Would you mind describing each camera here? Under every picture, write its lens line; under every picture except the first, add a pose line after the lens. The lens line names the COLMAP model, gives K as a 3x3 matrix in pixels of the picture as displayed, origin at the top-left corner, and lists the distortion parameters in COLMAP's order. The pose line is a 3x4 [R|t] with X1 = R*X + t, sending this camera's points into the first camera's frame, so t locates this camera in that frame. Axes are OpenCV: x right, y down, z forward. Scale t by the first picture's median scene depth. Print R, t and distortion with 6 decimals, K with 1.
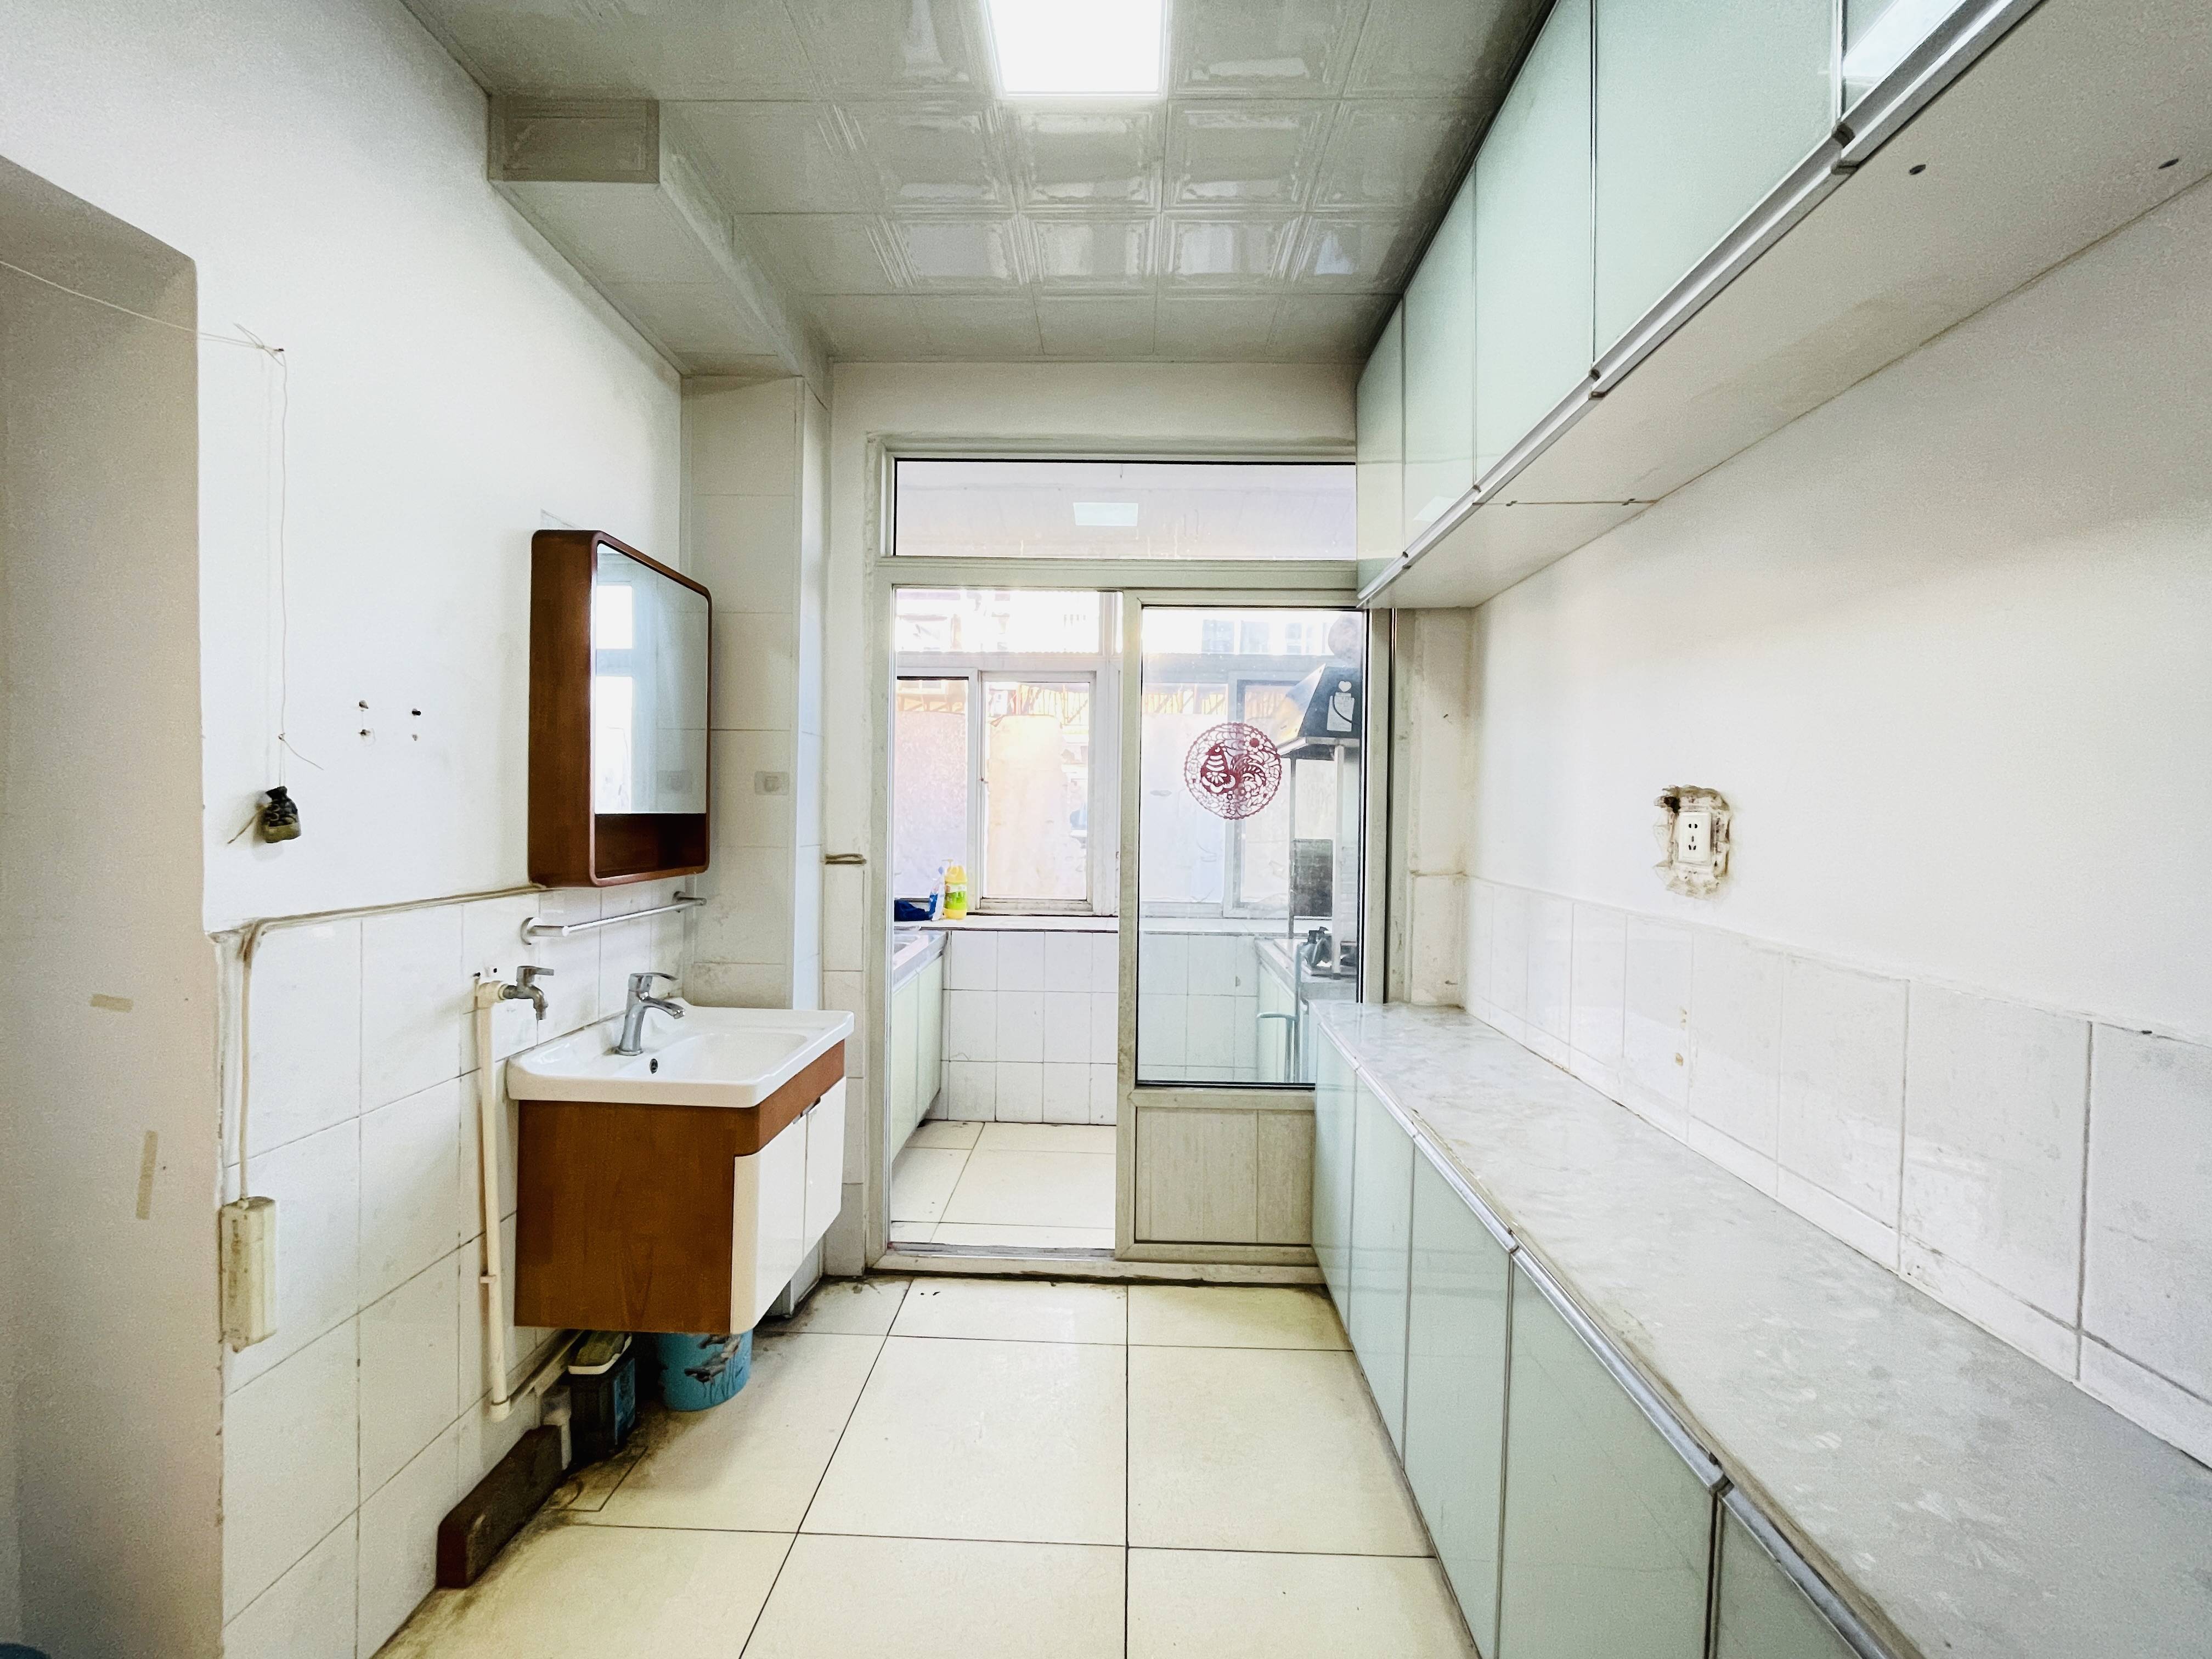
lens RADIAL K [[887.4, 0, 1101.9], [0, 887.4, 826.9], [0, 0, 1]] dist [-0.001141, -0.001123]
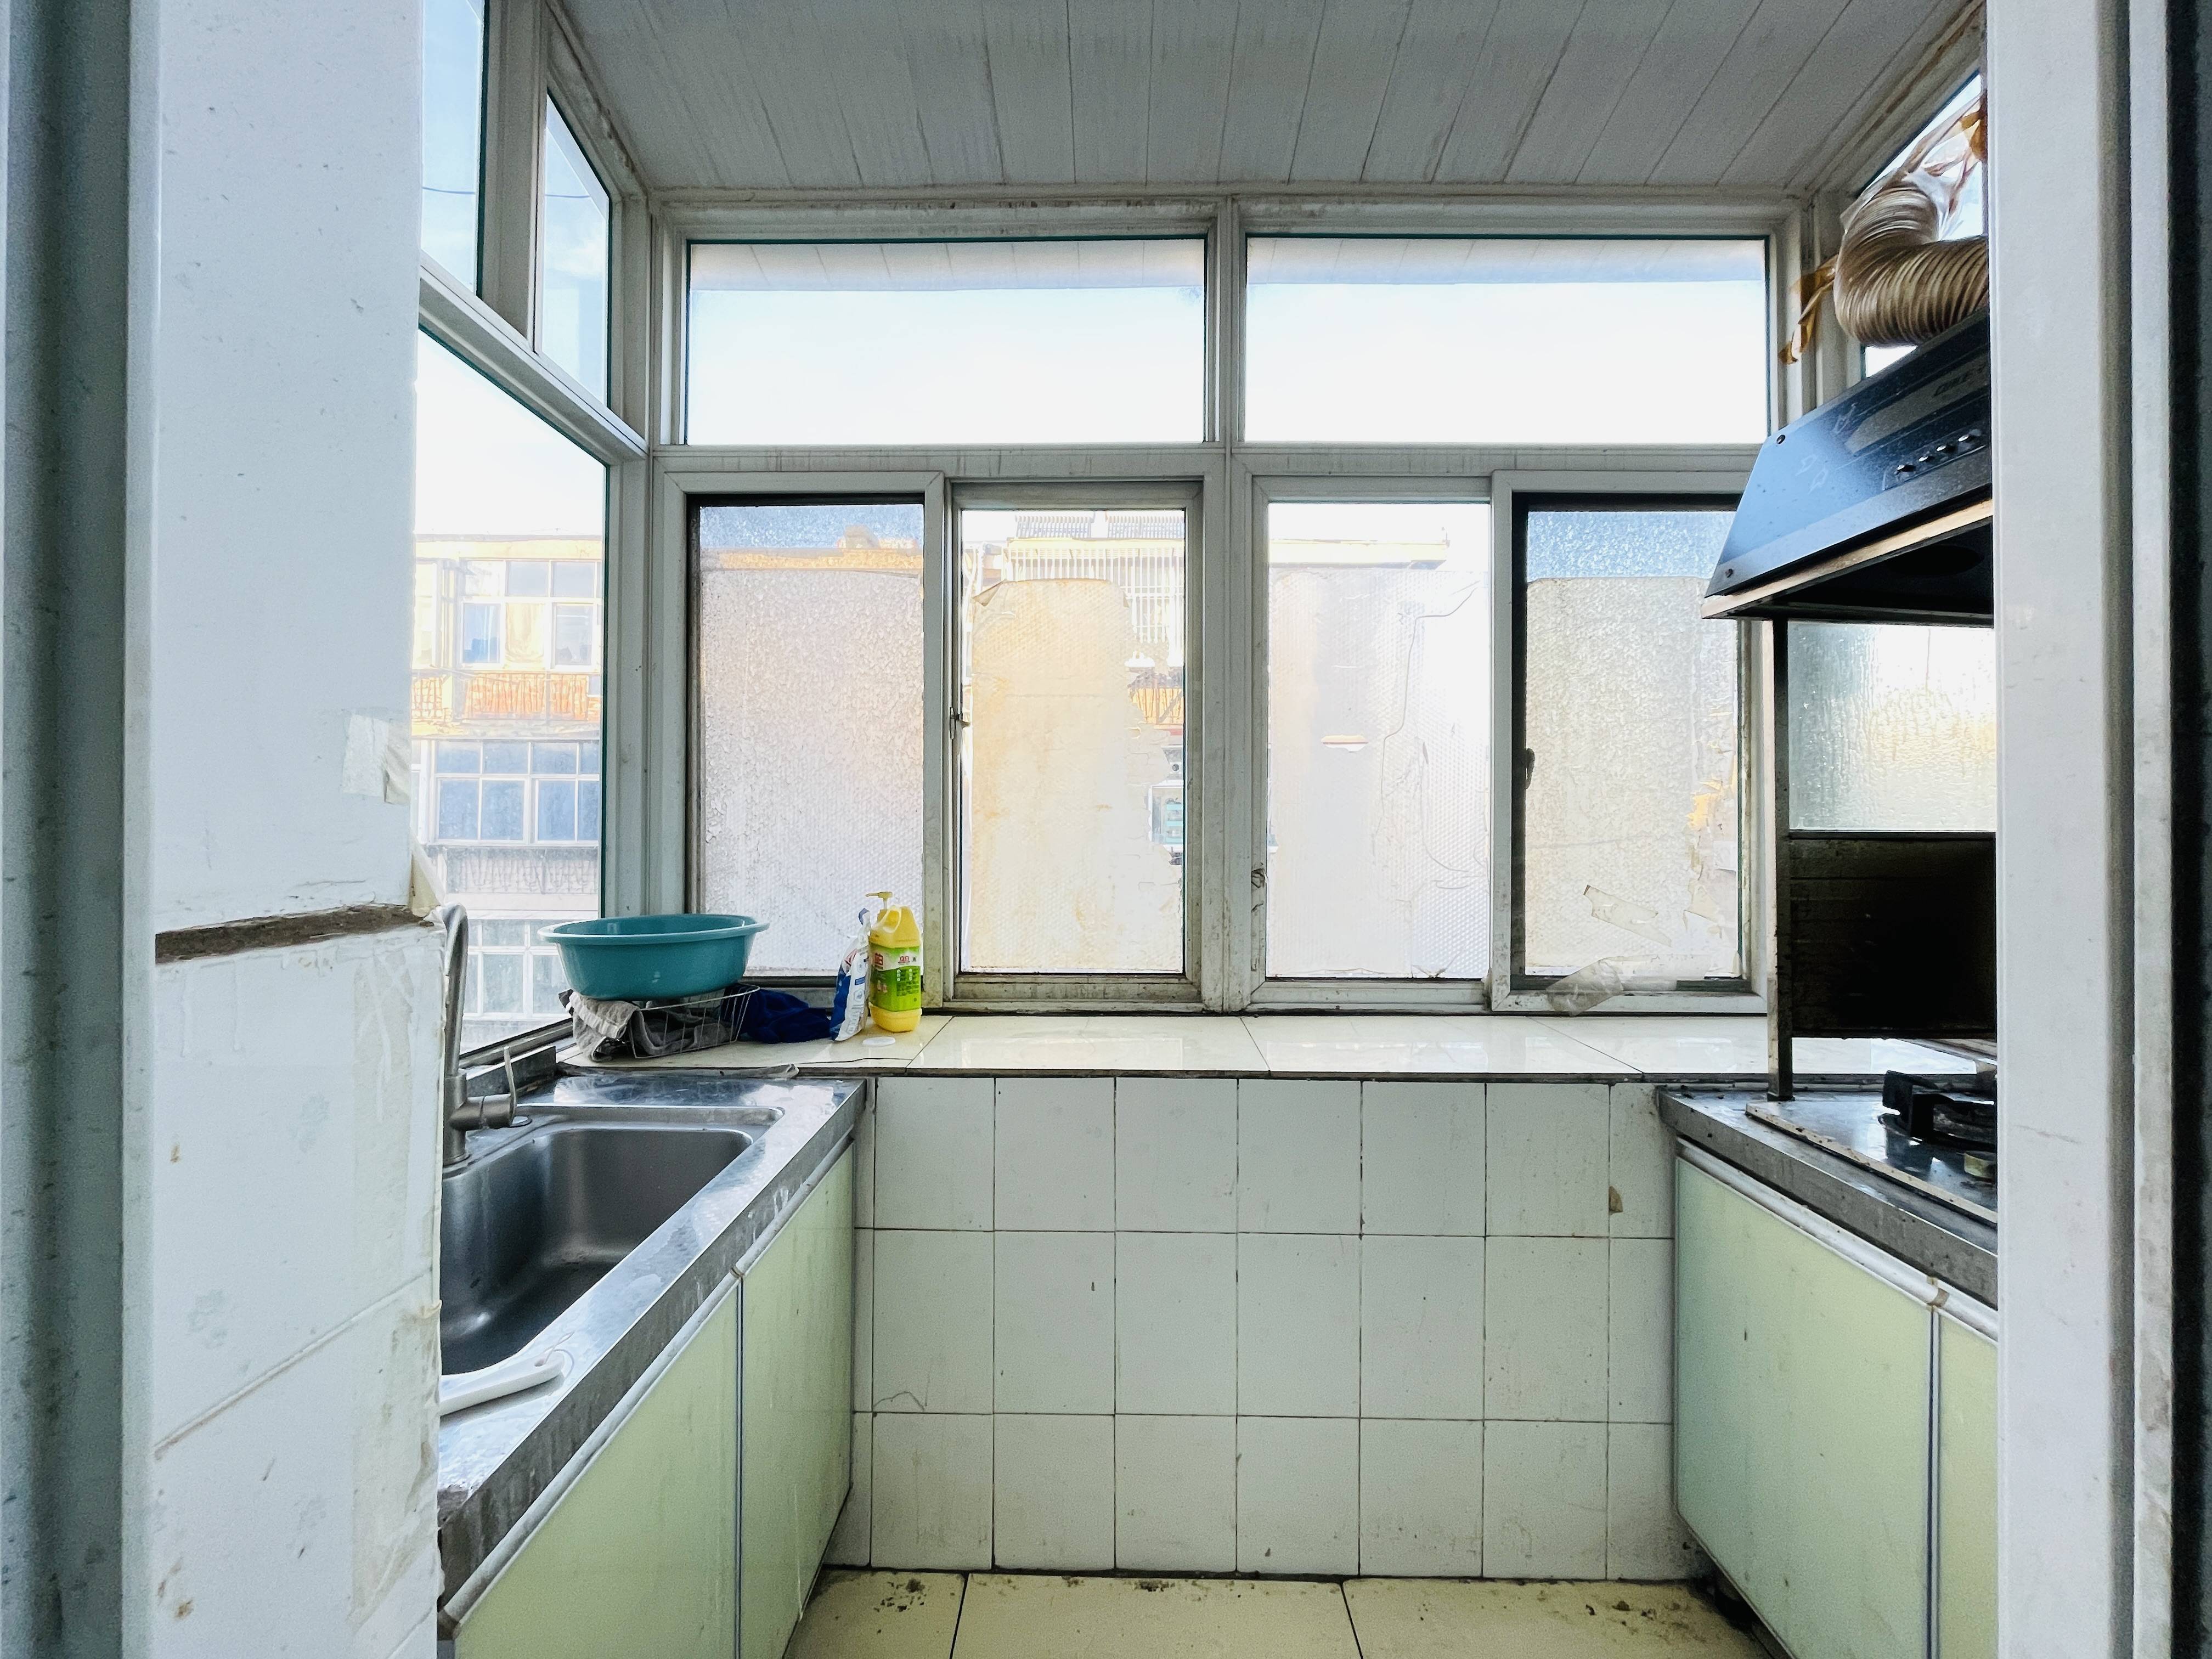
lens RADIAL K [[887.4, 0, 1108.8], [0, 887.4, 830.8], [0, 0, 1]] dist [-0.001141, -0.001123]
pose [[0.999686, -0.009814, 0.023070, -0.070862], [0.009976, 0.999926, -0.006917, 0.010813], [-0.023001, 0.007145, 0.999710, 0.570020]]
